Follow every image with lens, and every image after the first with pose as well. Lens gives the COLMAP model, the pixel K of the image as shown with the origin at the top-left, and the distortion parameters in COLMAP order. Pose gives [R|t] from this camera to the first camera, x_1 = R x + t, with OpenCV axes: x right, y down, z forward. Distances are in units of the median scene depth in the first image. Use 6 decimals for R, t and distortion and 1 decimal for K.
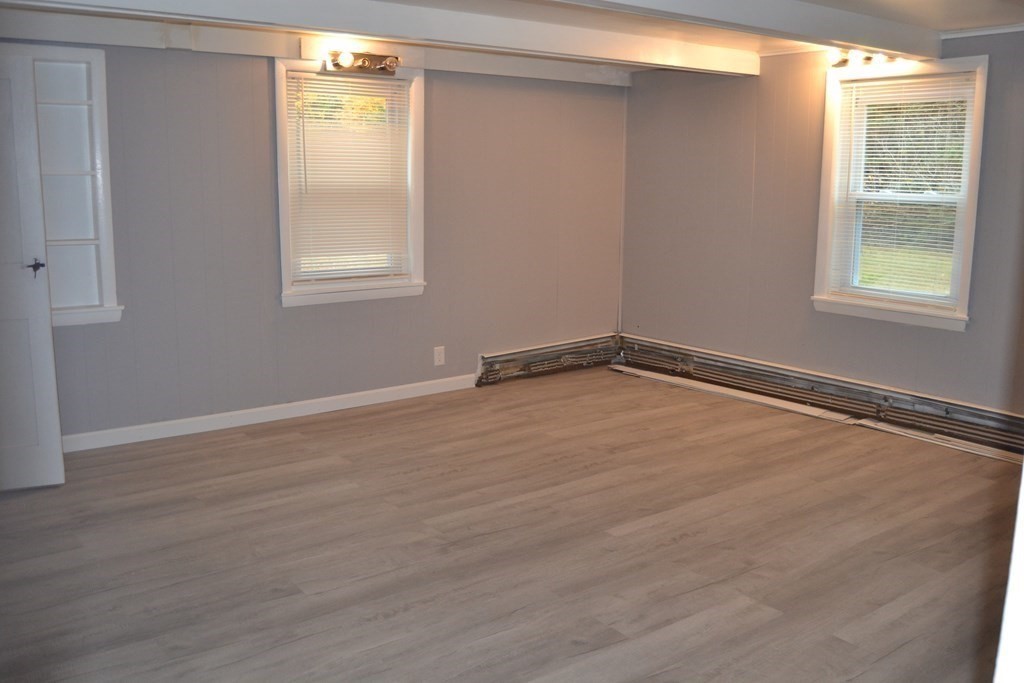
lens RADIAL K [[908.6, 0, 512.5], [0, 908.6, 340.5], [0, 0, 1]] dist [-0.090063, 0.039351]
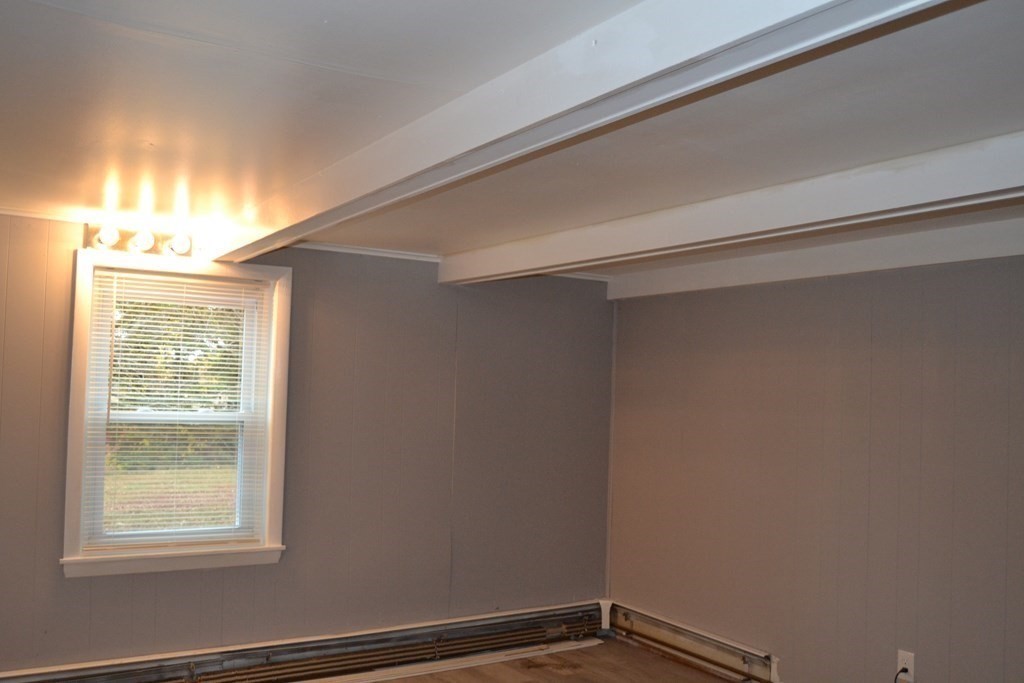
lens RADIAL K [[908.6, 0, 513.0], [0, 908.6, 341.9], [0, 0, 1]] dist [-0.090063, 0.039351]
pose [[0.066636, 0.049506, 0.996548, -0.372539], [0.155853, 0.985993, -0.059402, -0.130549], [-0.985530, 0.159273, 0.057987, 0.633078]]
